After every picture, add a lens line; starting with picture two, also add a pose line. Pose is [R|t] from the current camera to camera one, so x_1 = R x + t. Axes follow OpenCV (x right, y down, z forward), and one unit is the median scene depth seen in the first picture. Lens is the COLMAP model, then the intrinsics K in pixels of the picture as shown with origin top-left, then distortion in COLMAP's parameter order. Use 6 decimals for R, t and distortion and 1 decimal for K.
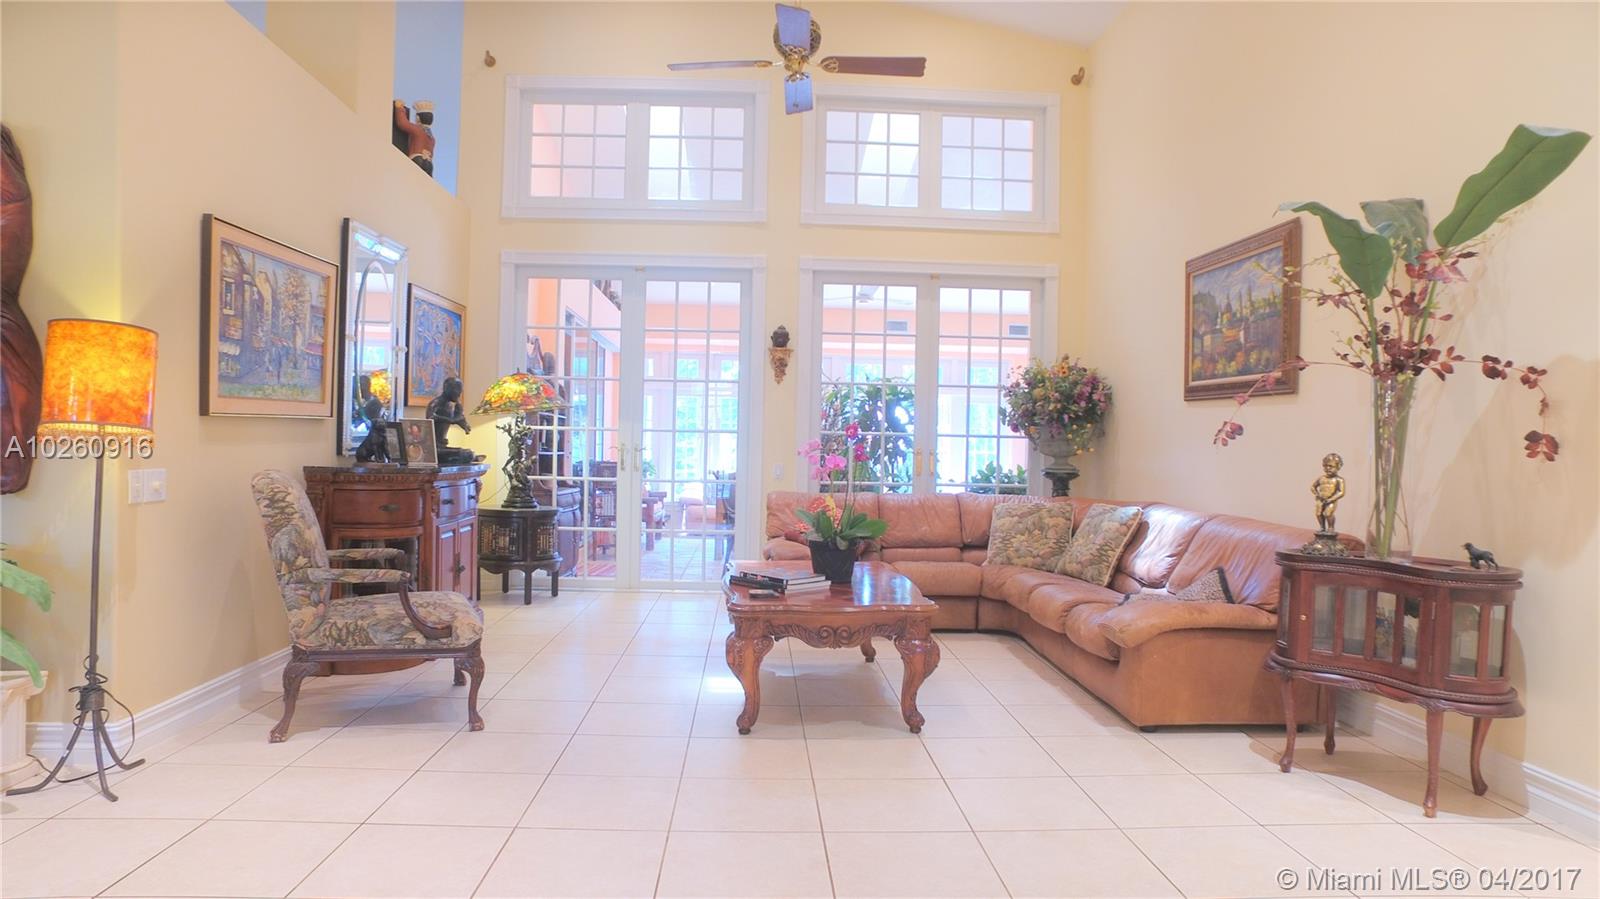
lens RADIAL K [[932.1, 0, 796.0], [0, 932.1, 458.3], [0, 0, 1]] dist [-0.131304, 0.092799]
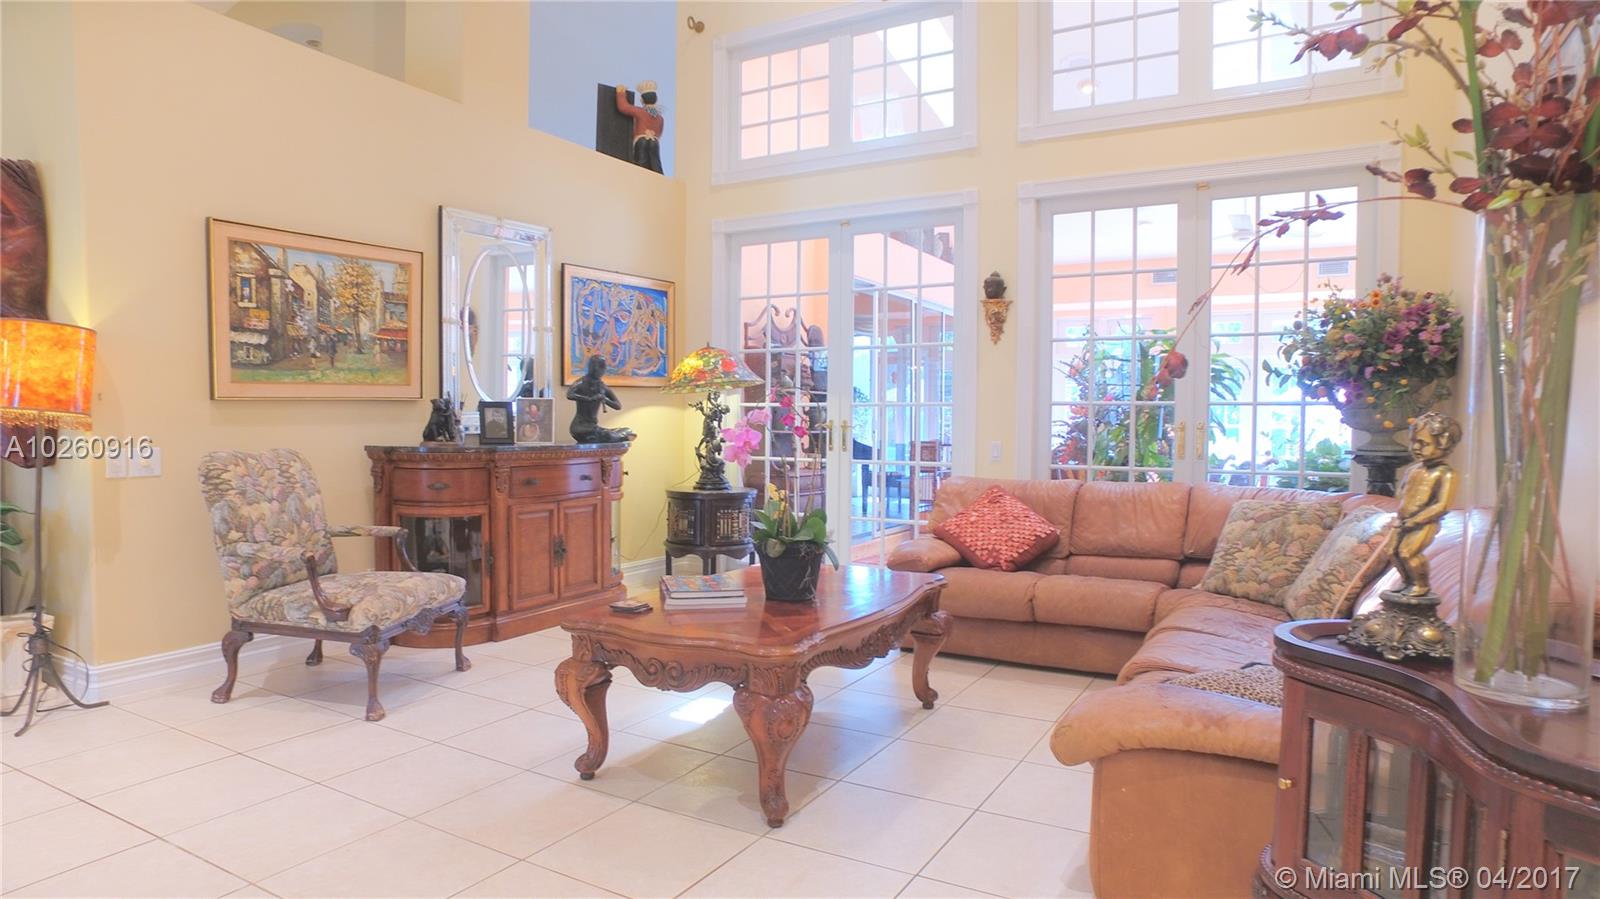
lens RADIAL K [[932.1, 0, 796.0], [0, 932.1, 458.3], [0, 0, 1]] dist [-0.131304, 0.092799]
pose [[0.840298, 0.006756, -0.542082, 0.387984], [0.004257, 0.999809, 0.019059, 0.004662], [0.542107, -0.018323, 0.840109, 0.324194]]
